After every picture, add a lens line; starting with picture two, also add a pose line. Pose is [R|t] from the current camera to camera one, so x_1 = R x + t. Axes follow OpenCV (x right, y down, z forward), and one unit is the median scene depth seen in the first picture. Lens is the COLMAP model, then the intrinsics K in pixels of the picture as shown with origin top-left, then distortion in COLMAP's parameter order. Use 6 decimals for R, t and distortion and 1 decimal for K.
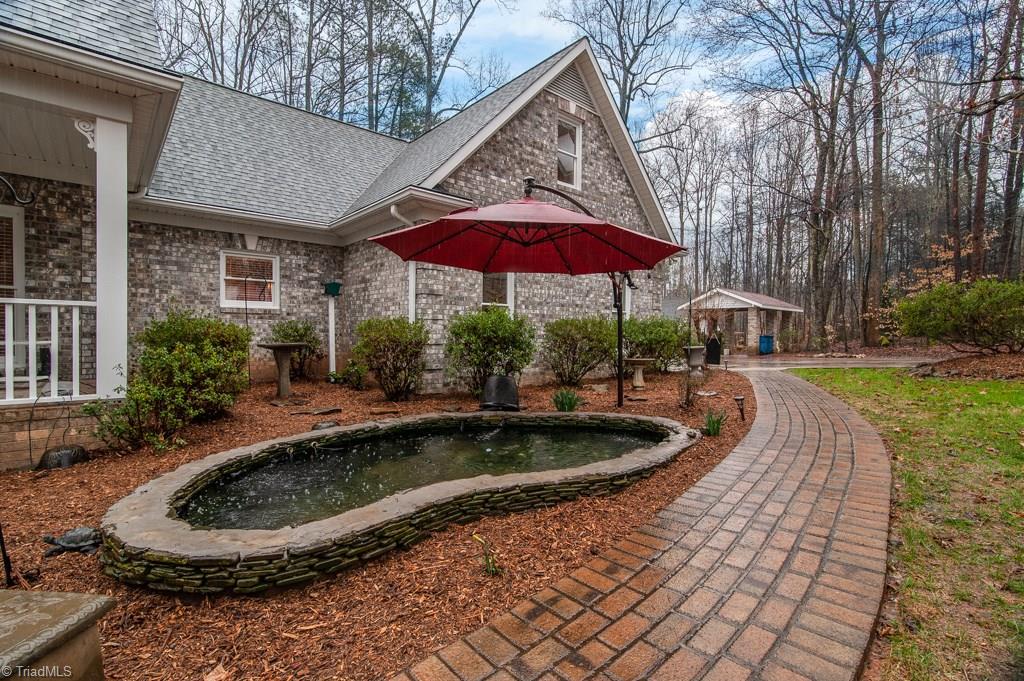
lens RADIAL K [[475.3, 0, 509.3], [0, 475.3, 338.3], [0, 0, 1]] dist [0.002723, 0.001136]
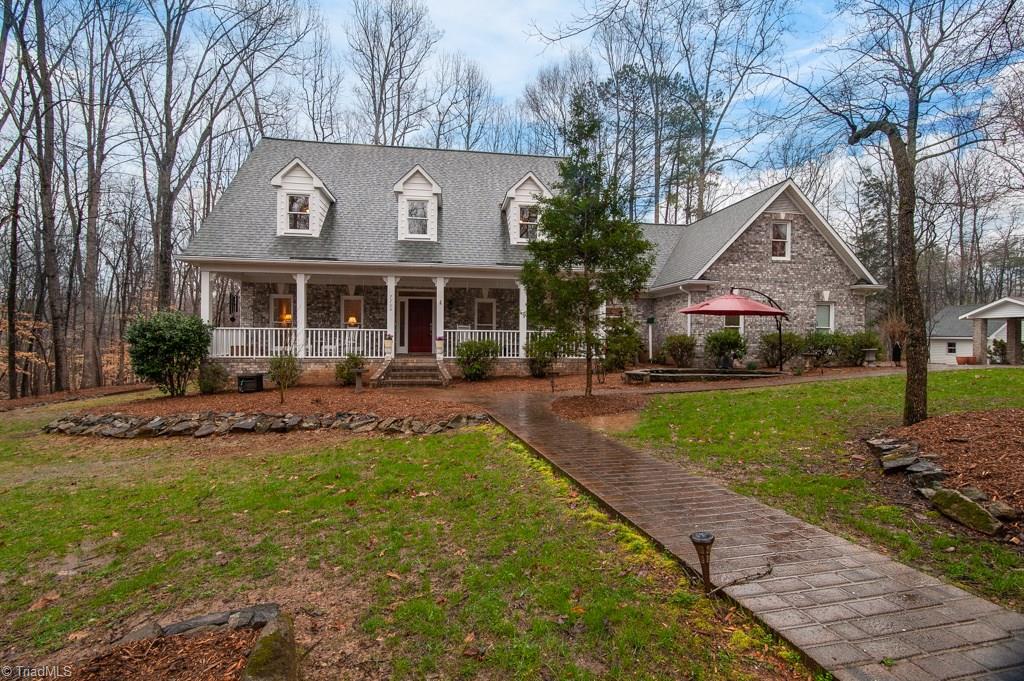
lens RADIAL K [[475.3, 0, 513.1], [0, 475.3, 344.0], [0, 0, 1]] dist [0.002723, 0.001136]
pose [[0.853559, 0.007235, -0.520945, 0.217447], [-0.010384, 0.999941, -0.003127, 0.017994], [0.520892, 0.008079, 0.853584, -1.141592]]
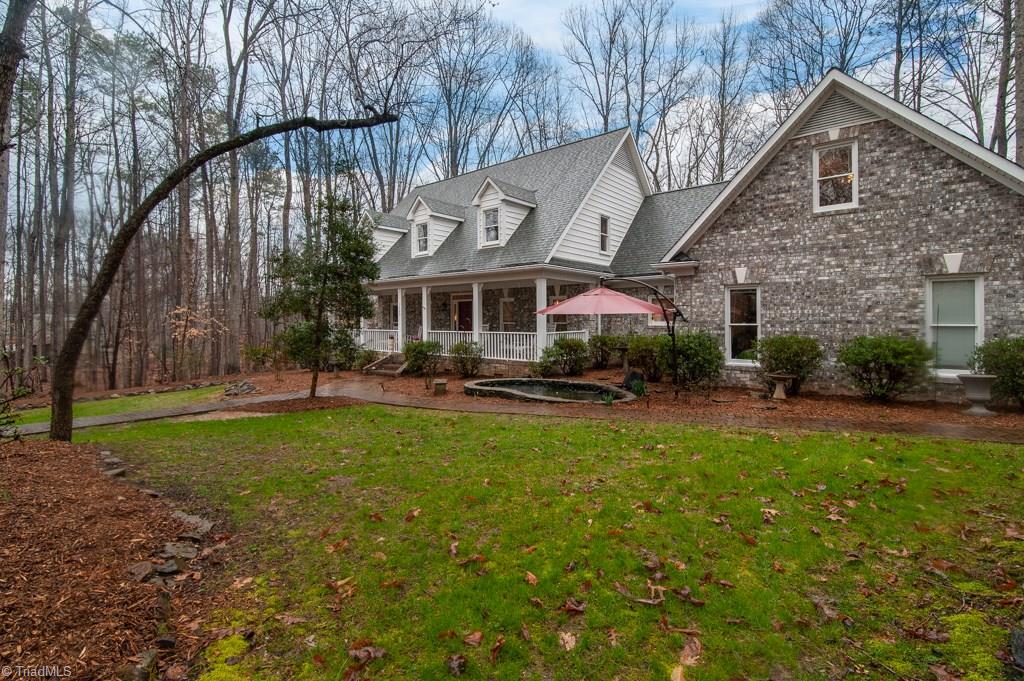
lens RADIAL K [[544.8, 0, 507.1], [0, 544.8, 339.0], [0, 0, 1]] dist [0.007840, 0.000716]
pose [[0.132187, 0.015557, -0.991103, 1.328685], [-0.018756, 0.999737, 0.013191, -0.037662], [0.991047, 0.016845, 0.132444, 0.141194]]
